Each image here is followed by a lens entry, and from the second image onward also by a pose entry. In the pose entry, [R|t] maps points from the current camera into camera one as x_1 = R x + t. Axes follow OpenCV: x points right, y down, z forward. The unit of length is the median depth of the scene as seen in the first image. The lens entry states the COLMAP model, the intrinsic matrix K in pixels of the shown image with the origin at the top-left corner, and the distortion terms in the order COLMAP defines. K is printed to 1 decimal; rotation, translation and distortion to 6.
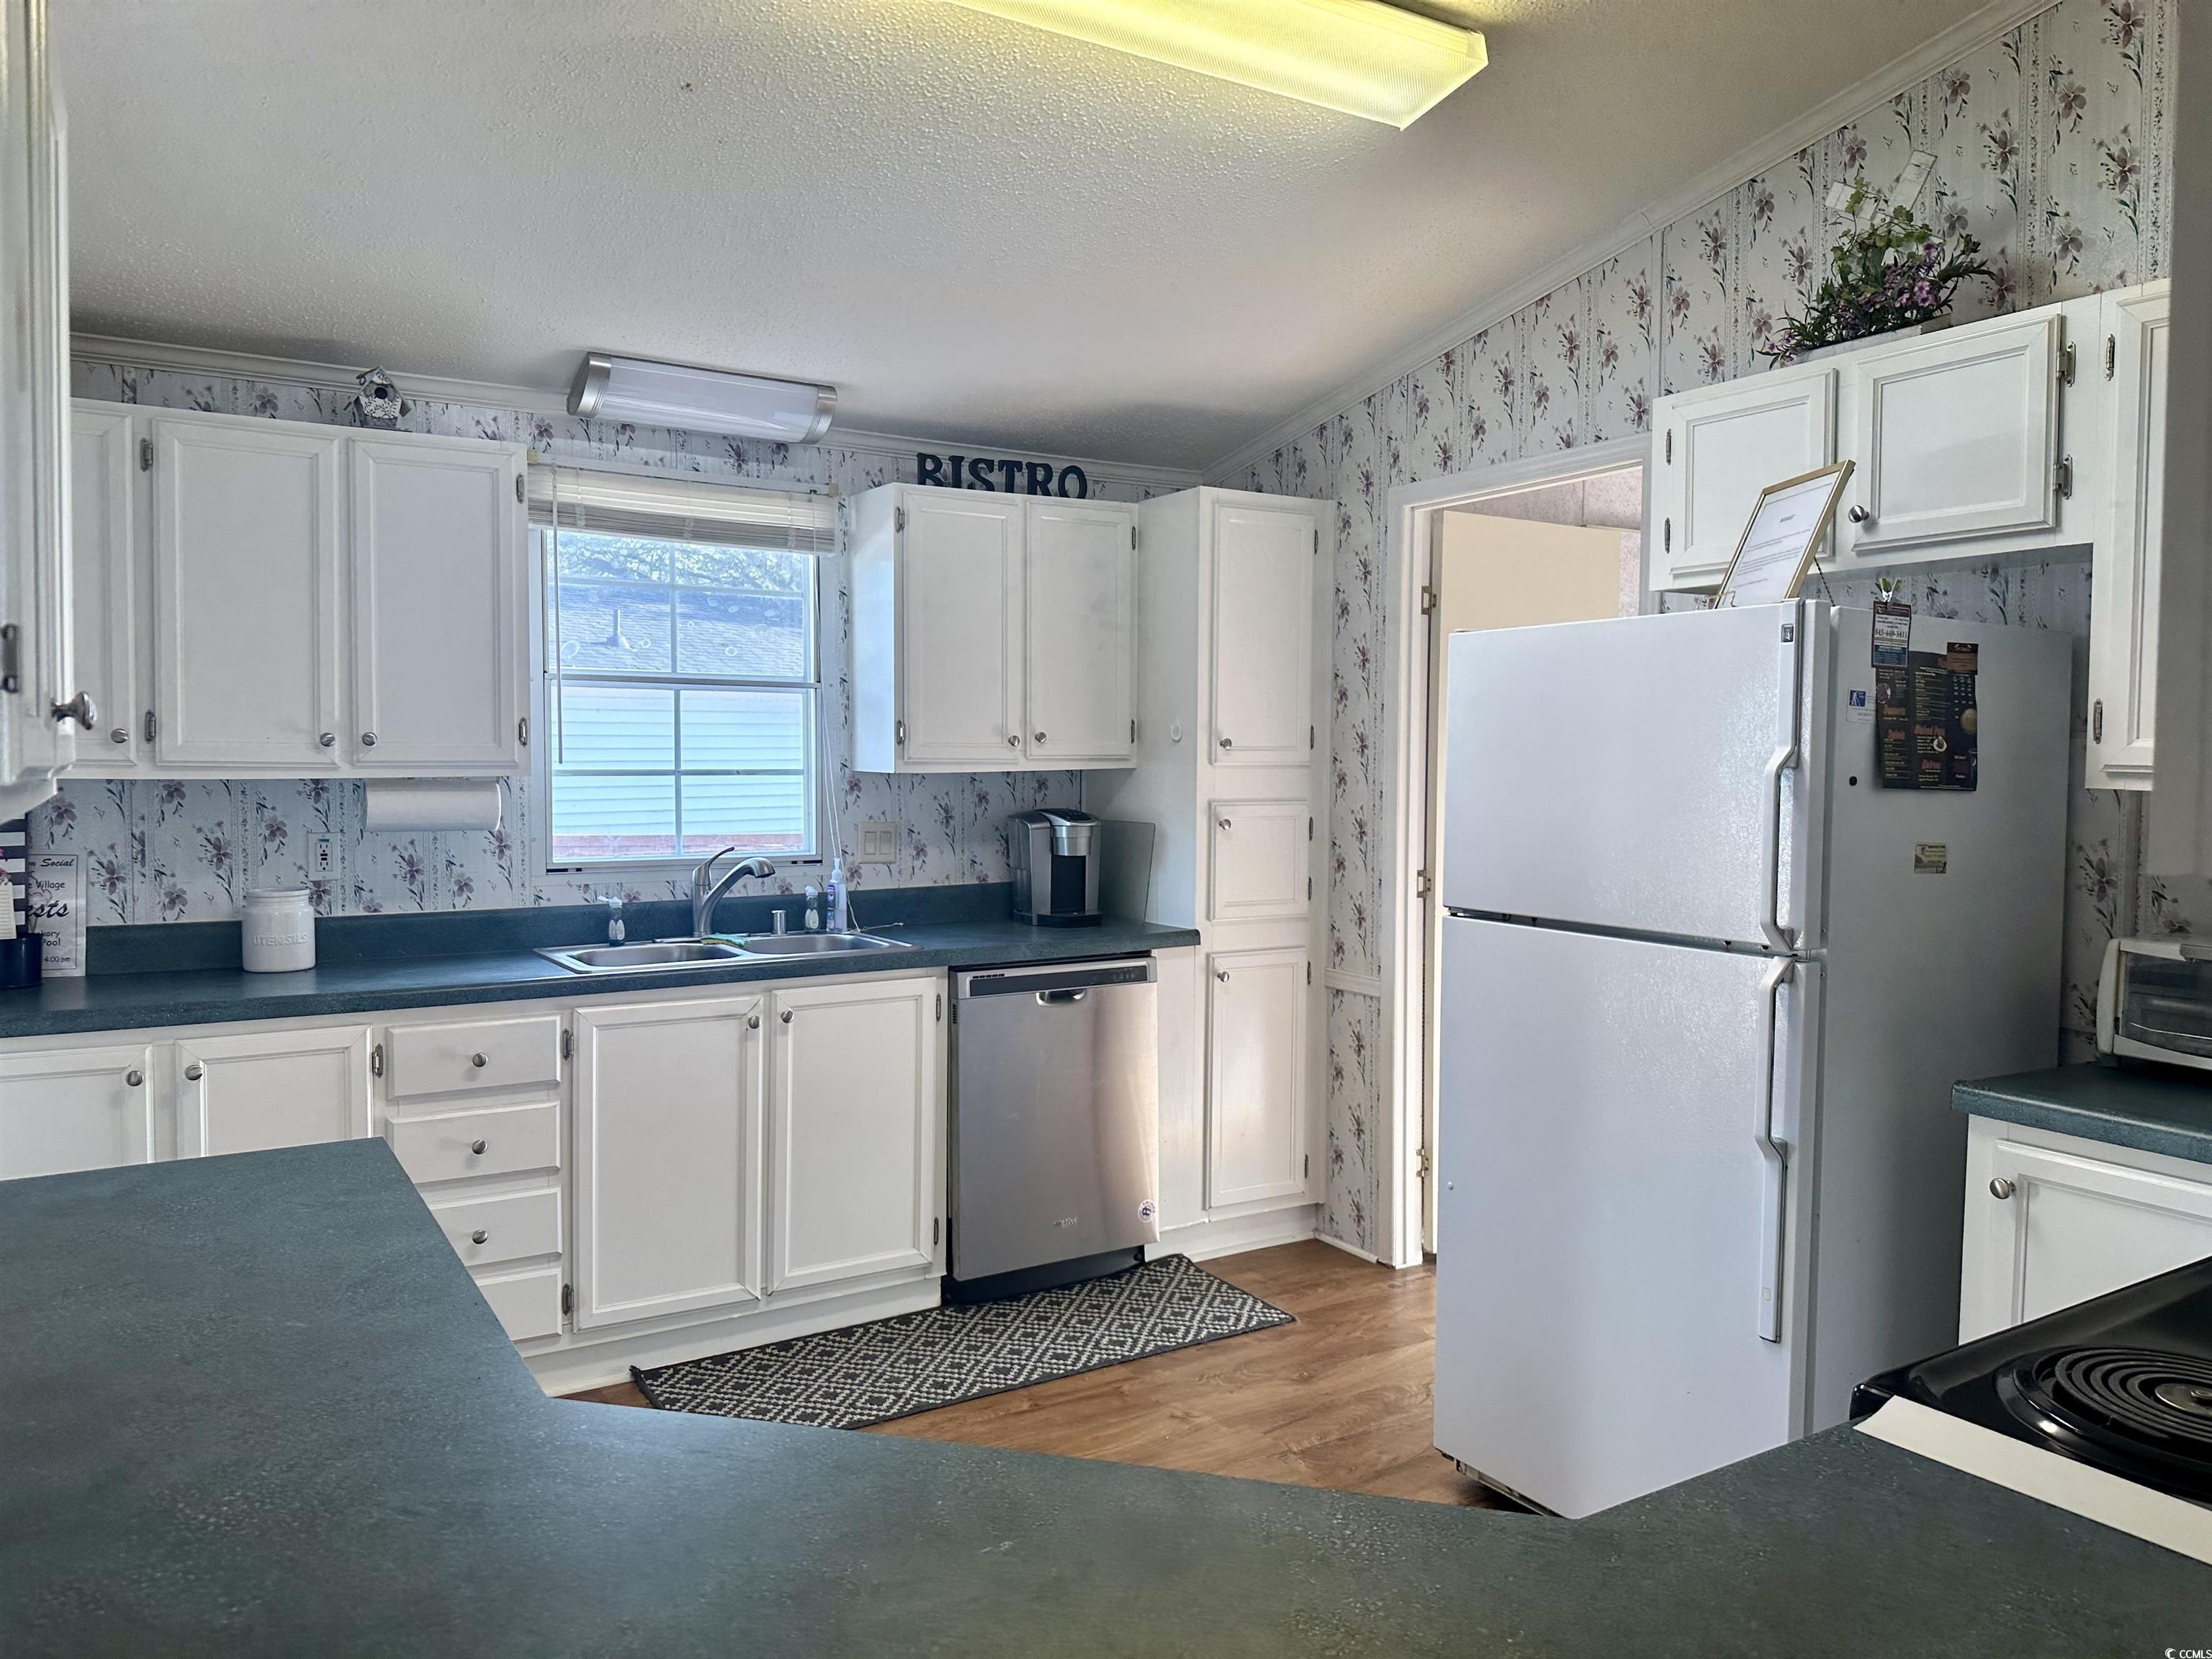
lens RADIAL K [[1568.3, 0, 1106.0], [0, 1568.3, 829.5], [0, 0, 1]] dist [0.083866, -0.083738]
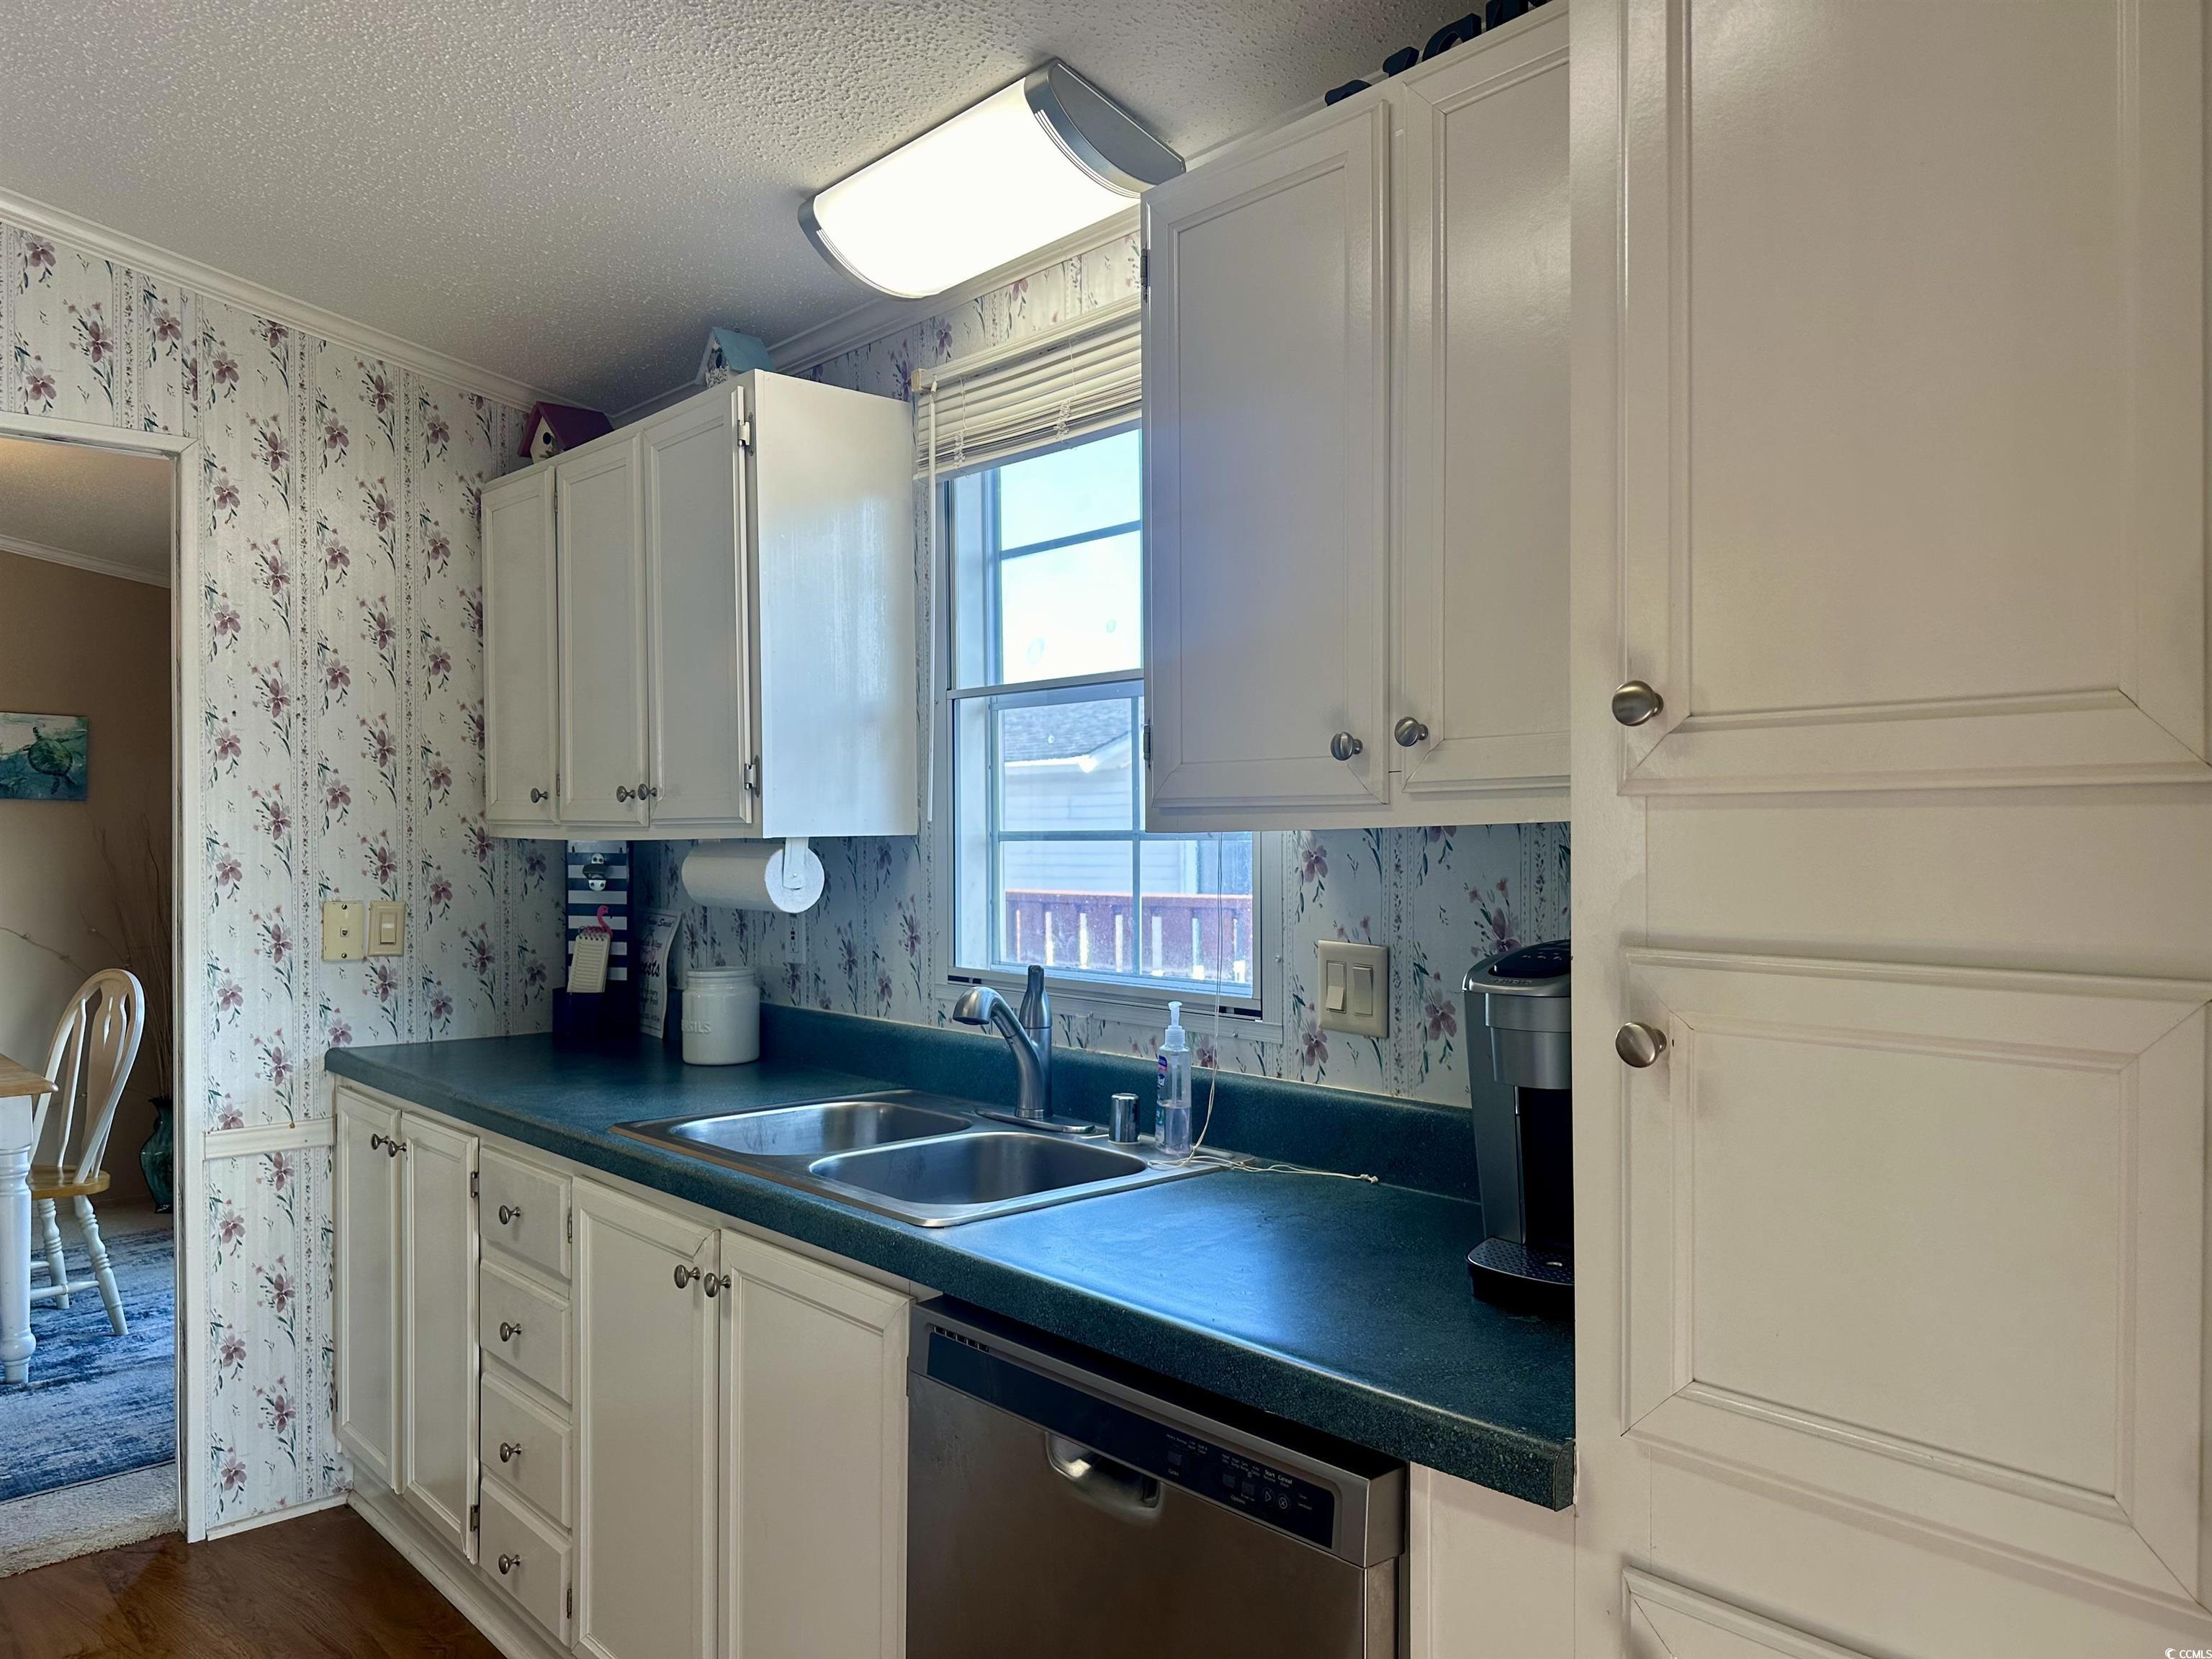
lens RADIAL K [[1568.3, 0, 1106.0], [0, 1568.3, 829.5], [0, 0, 1]] dist [0.083866, -0.083738]
pose [[0.181389, -0.005297, -0.983397, 0.331199], [-0.042048, 0.999029, -0.013137, -0.032489], [0.982512, 0.043733, 0.180990, 0.962833]]
